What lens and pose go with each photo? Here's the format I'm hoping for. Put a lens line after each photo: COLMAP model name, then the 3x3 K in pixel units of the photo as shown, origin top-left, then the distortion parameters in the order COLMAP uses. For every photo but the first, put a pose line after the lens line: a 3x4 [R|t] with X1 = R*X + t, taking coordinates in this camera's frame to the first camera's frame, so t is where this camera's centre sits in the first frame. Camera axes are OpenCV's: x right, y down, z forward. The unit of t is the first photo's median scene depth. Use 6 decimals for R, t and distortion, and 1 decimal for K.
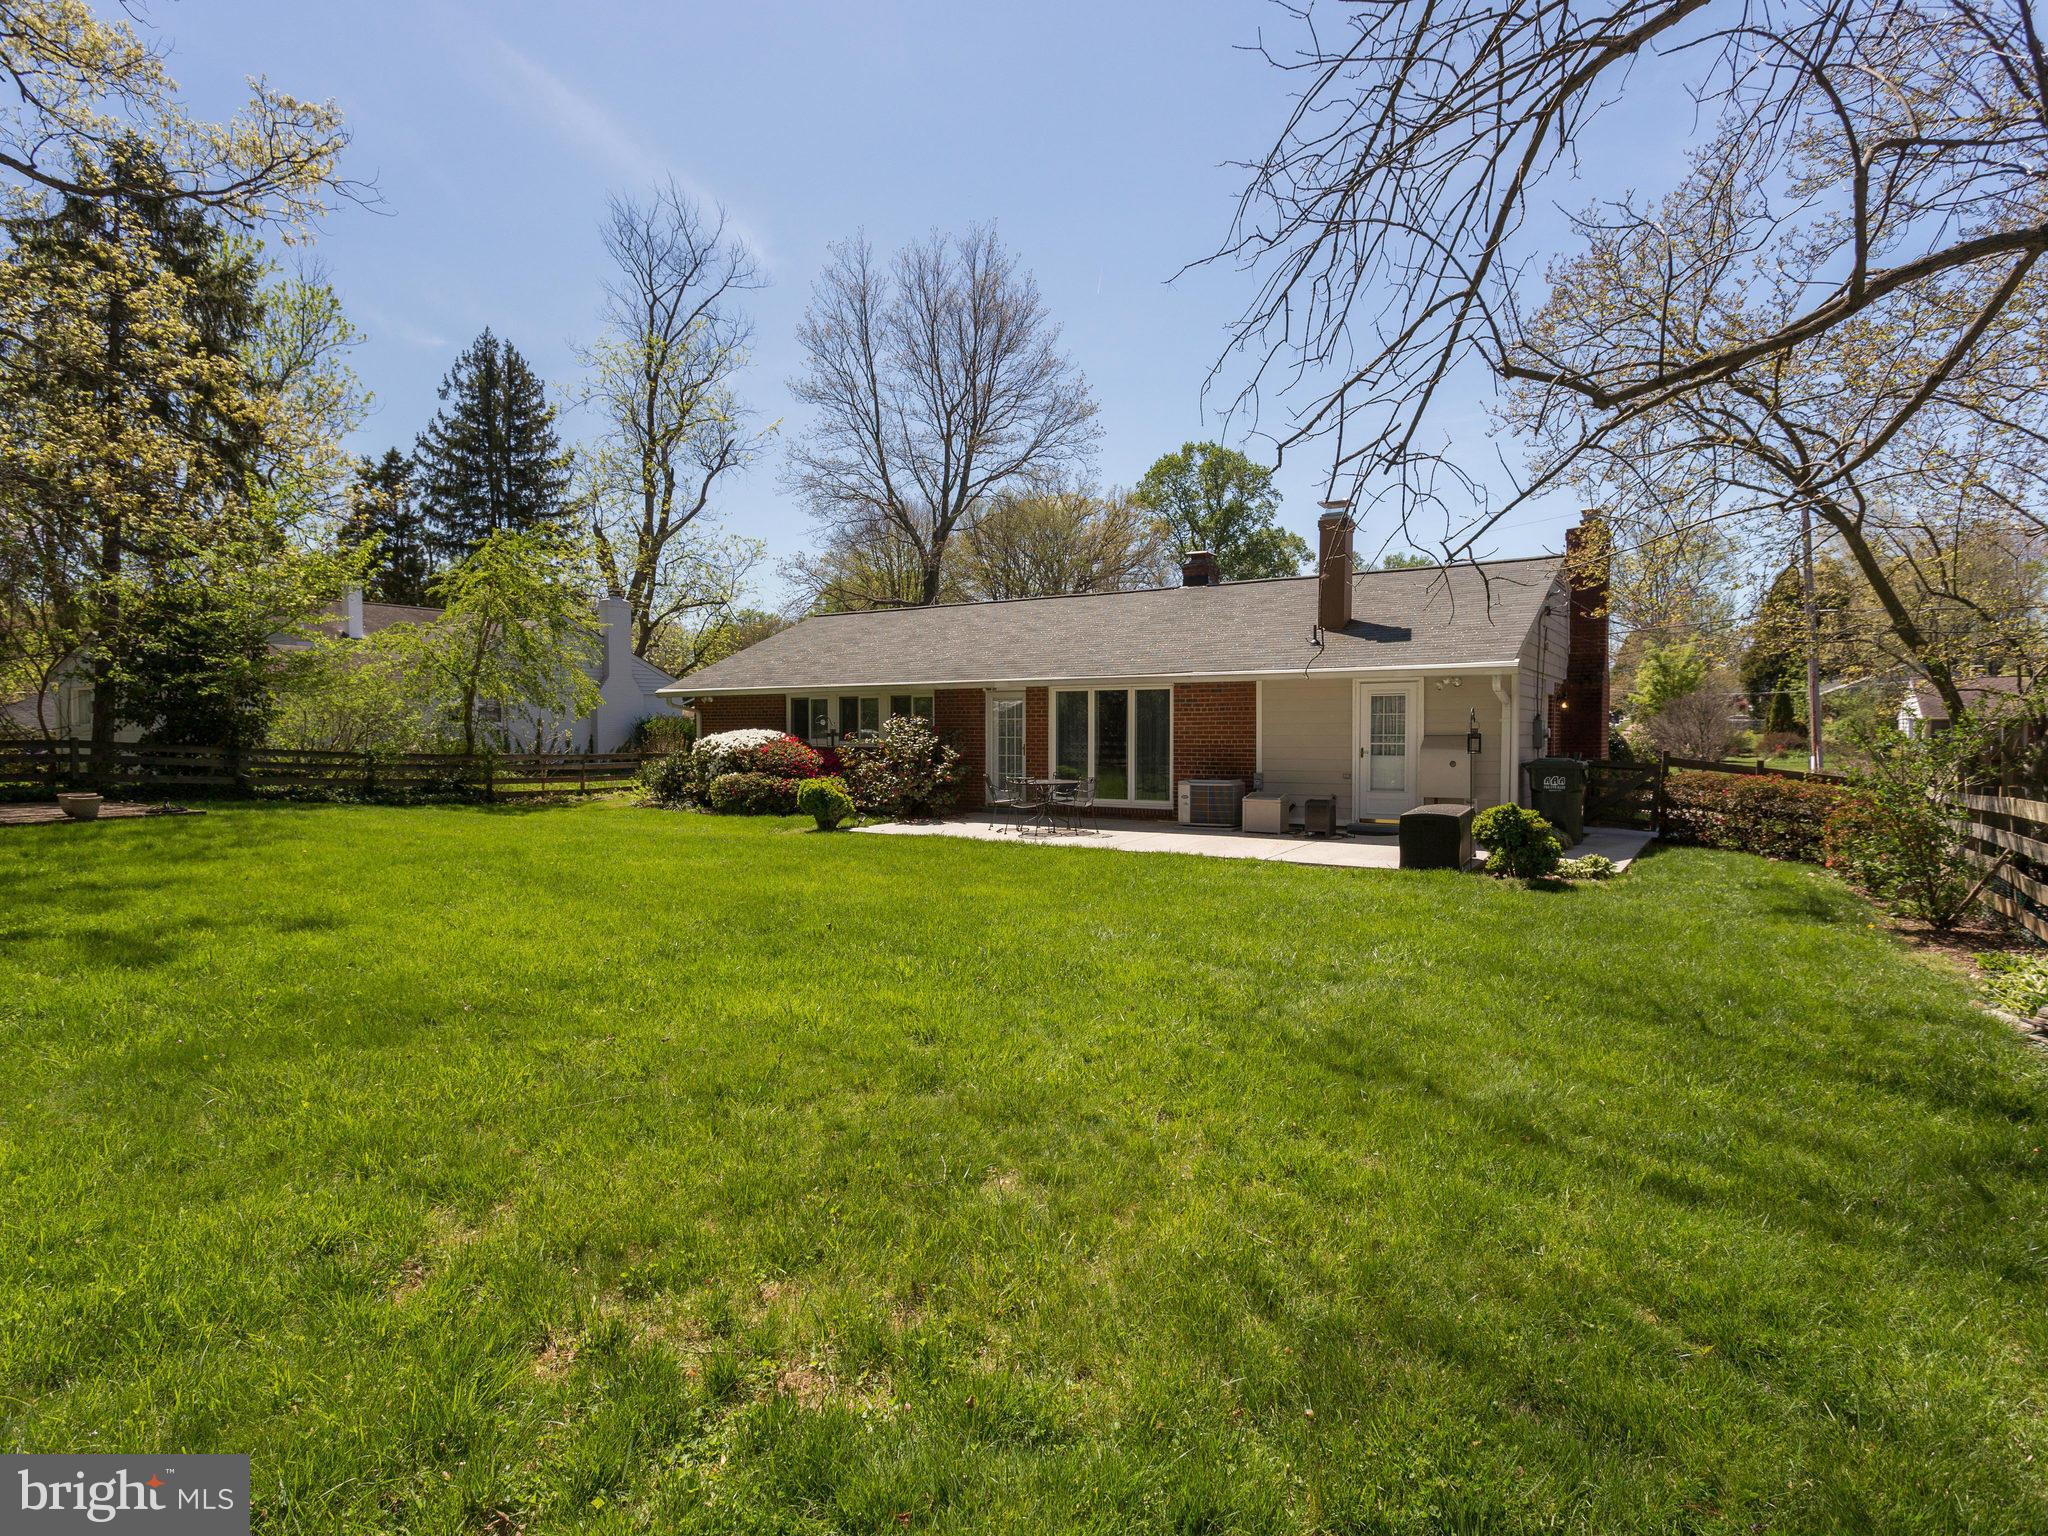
lens RADIAL K [[1098.8, 0, 1008.1], [0, 1098.8, 766.8], [0, 0, 1]] dist [0.001471, 0.001168]
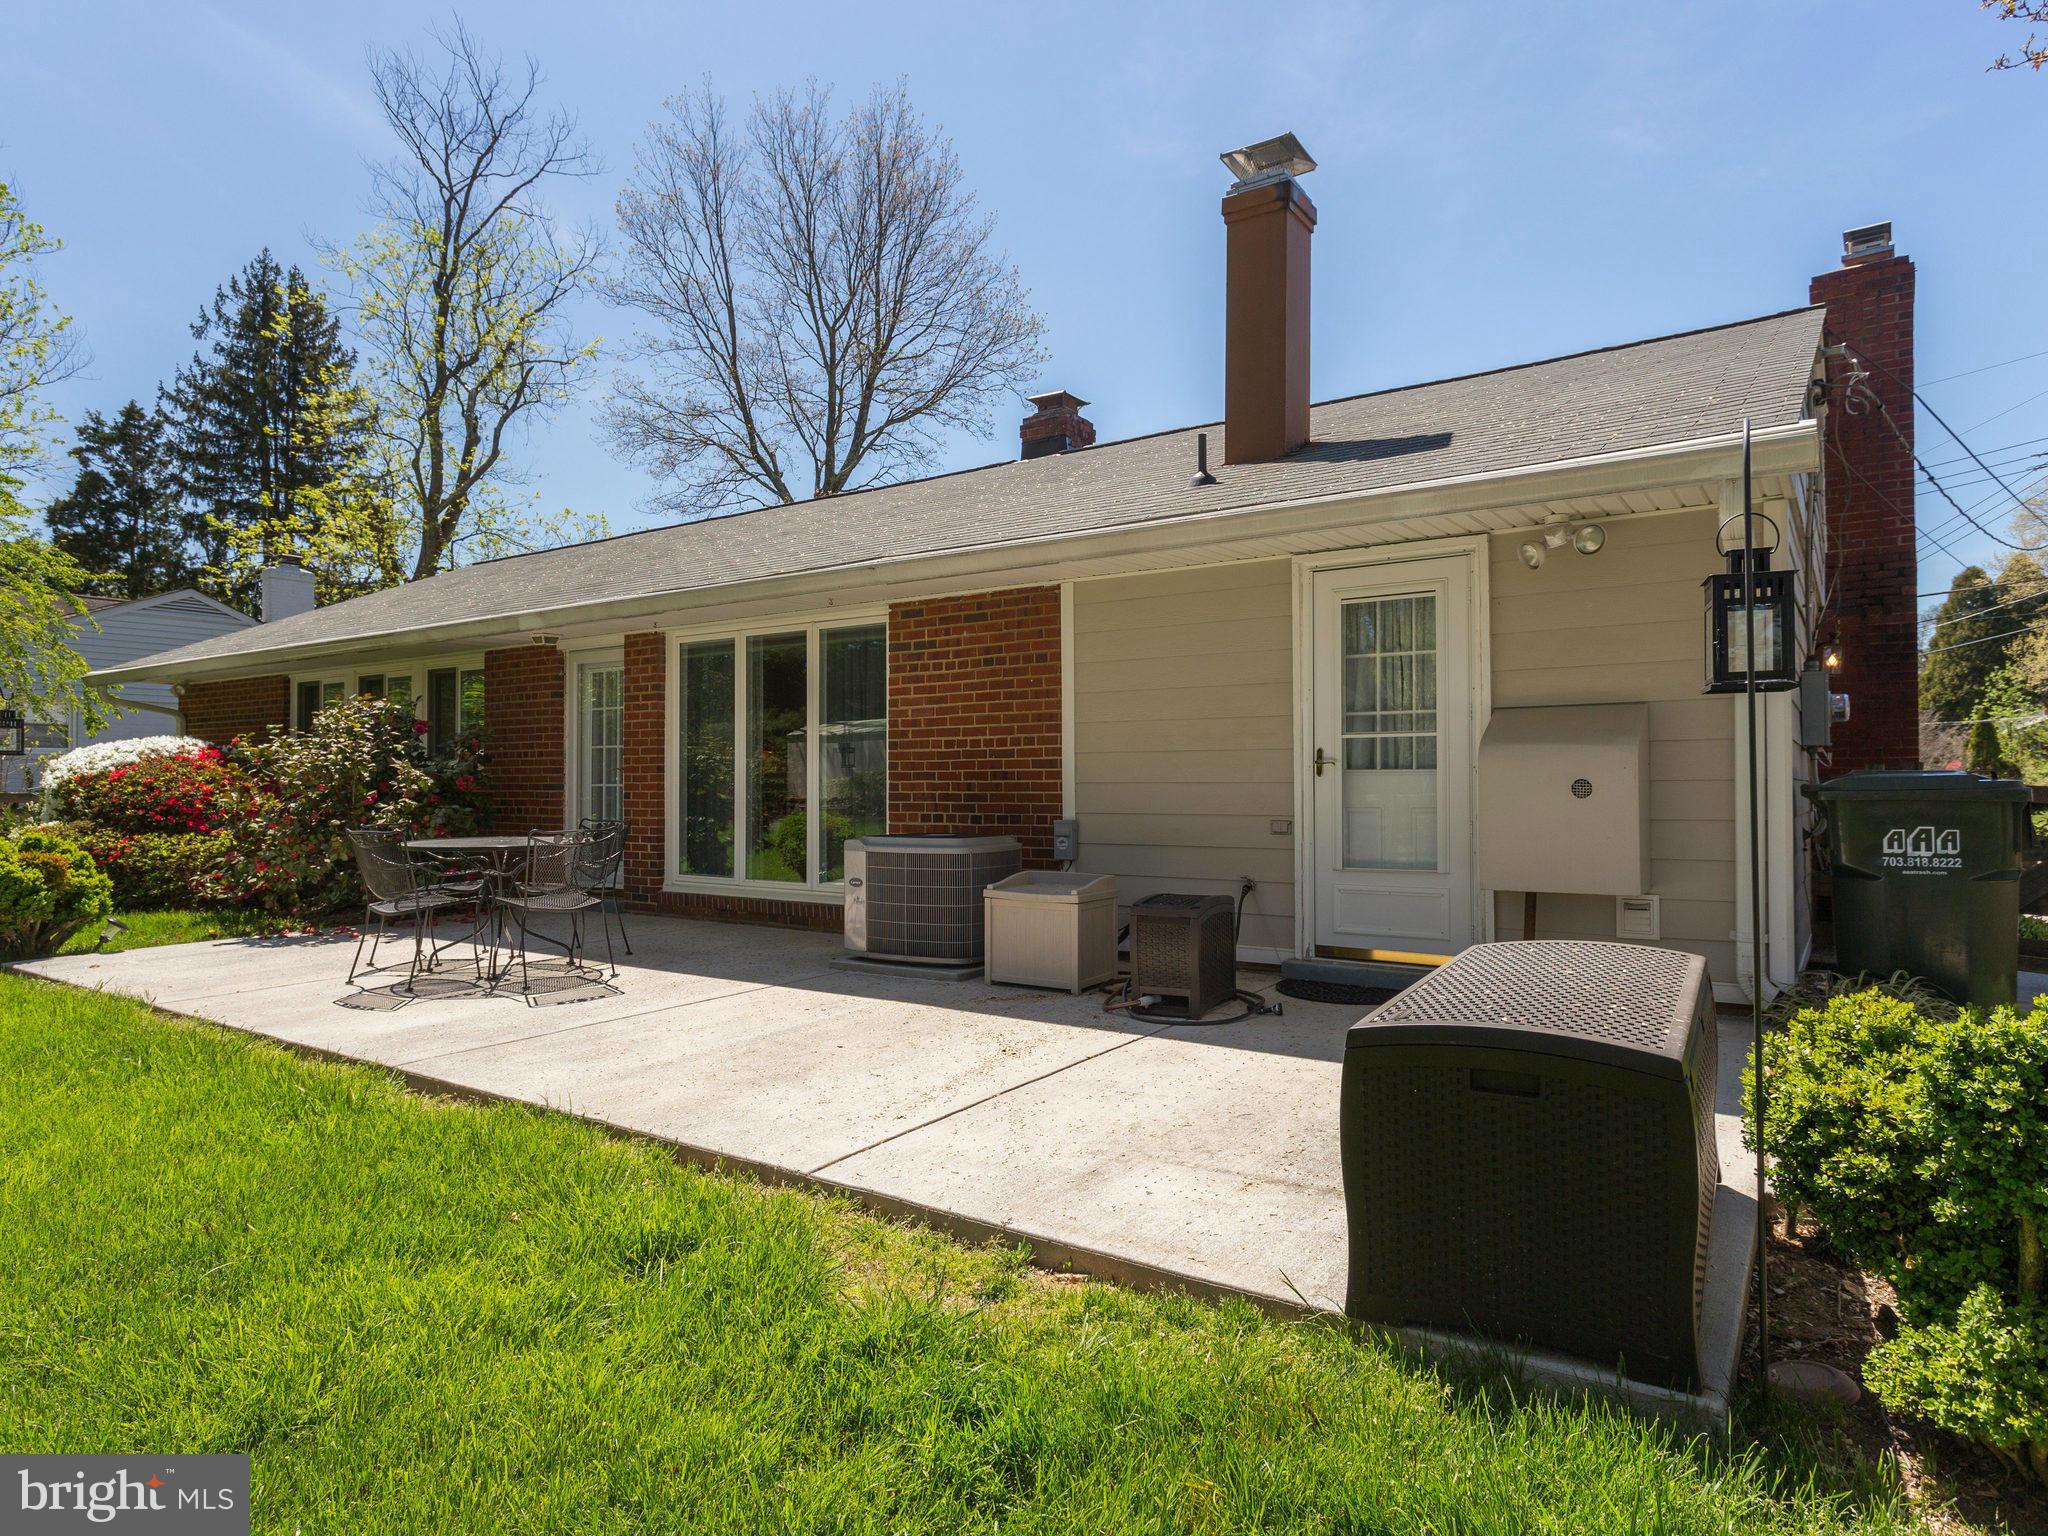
lens RADIAL K [[1249.2, 0, 996.8], [0, 1249.2, 769.5], [0, 0, 1]] dist [-0.001984, -0.000068]
pose [[0.999650, -0.001018, -0.026447, 0.075572], [-0.000119, 0.999077, -0.042952, 0.002358], [0.026466, 0.042941, 0.998727, 0.195966]]
